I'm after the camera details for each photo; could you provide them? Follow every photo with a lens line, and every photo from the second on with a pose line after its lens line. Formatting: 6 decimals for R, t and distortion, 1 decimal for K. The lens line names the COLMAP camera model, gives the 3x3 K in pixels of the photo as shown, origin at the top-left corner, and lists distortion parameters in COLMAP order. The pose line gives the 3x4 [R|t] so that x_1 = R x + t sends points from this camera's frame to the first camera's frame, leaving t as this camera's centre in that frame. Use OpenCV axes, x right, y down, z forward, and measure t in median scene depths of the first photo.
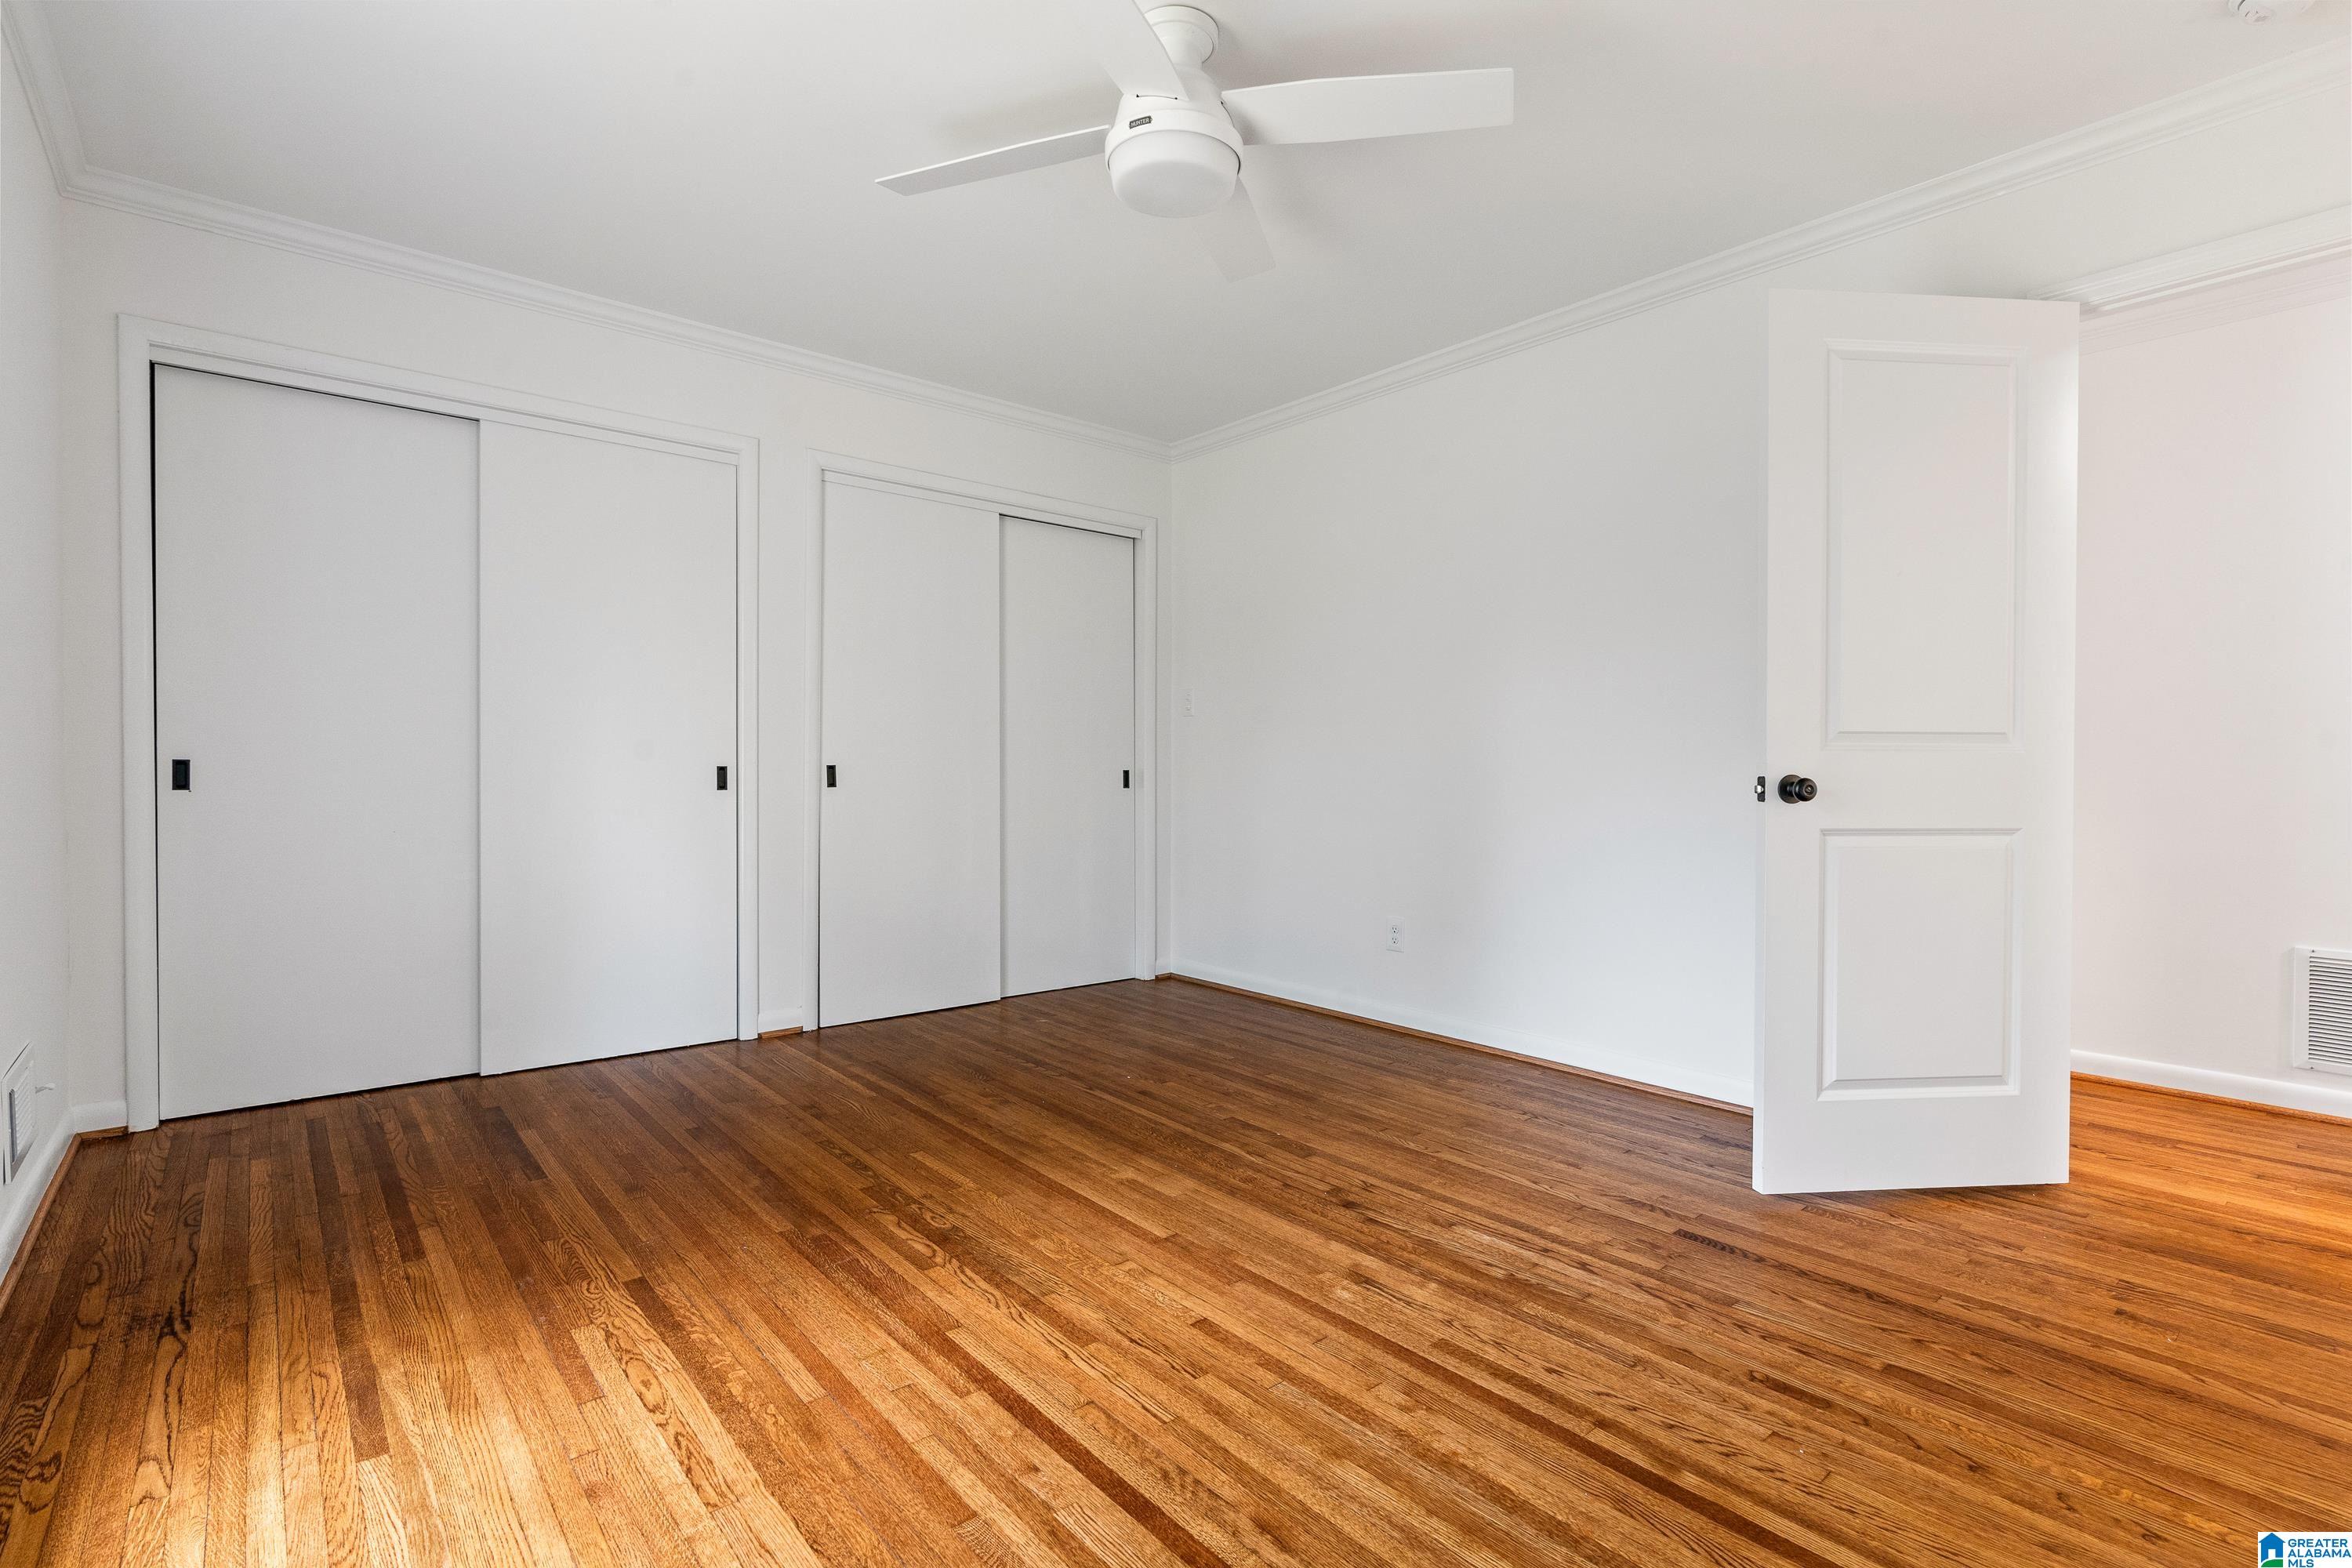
lens RADIAL K [[1138.9, 0, 1176.0], [0, 1138.9, 778.9], [0, 0, 1]] dist [0.002252, 0.000043]
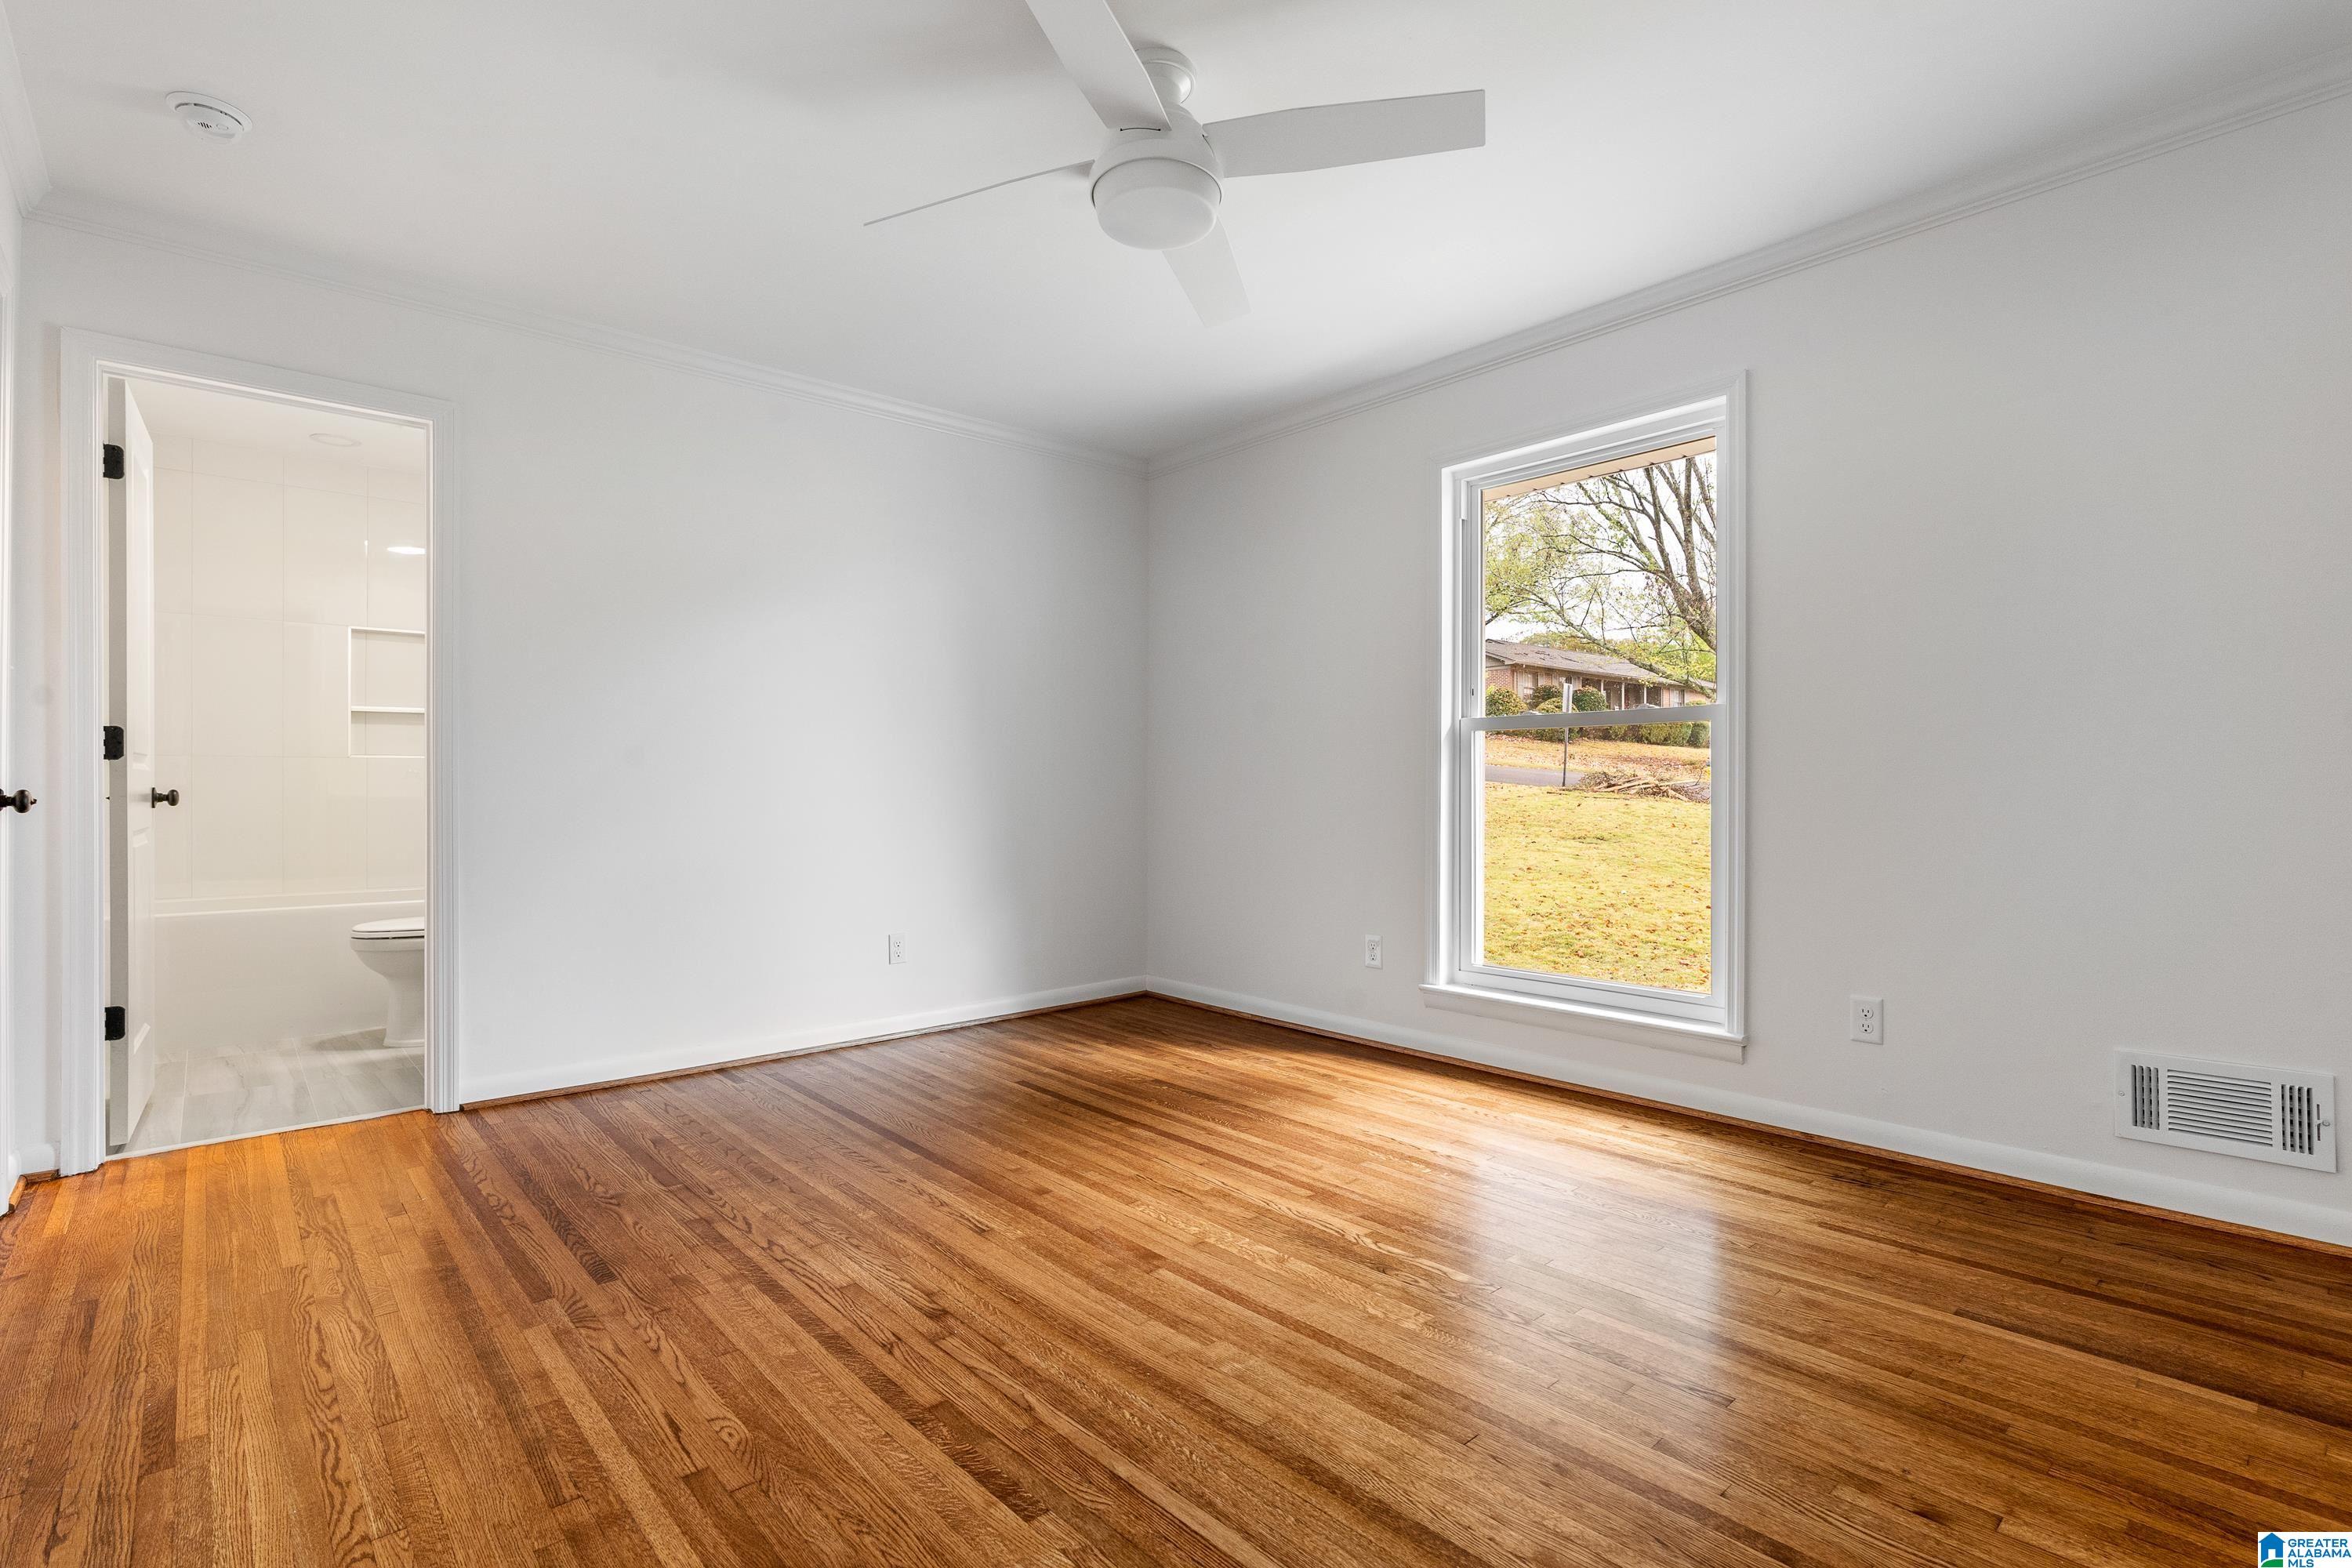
lens RADIAL K [[1071.2, 0, 1175.9], [0, 1071.2, 783.8], [0, 0, 1]] dist [-0.008009, -0.000392]
pose [[-0.999762, -0.006700, -0.020745, -0.001659], [-0.006958, 0.999899, 0.012366, -0.025351], [0.020661, 0.012507, -0.999708, 2.119746]]
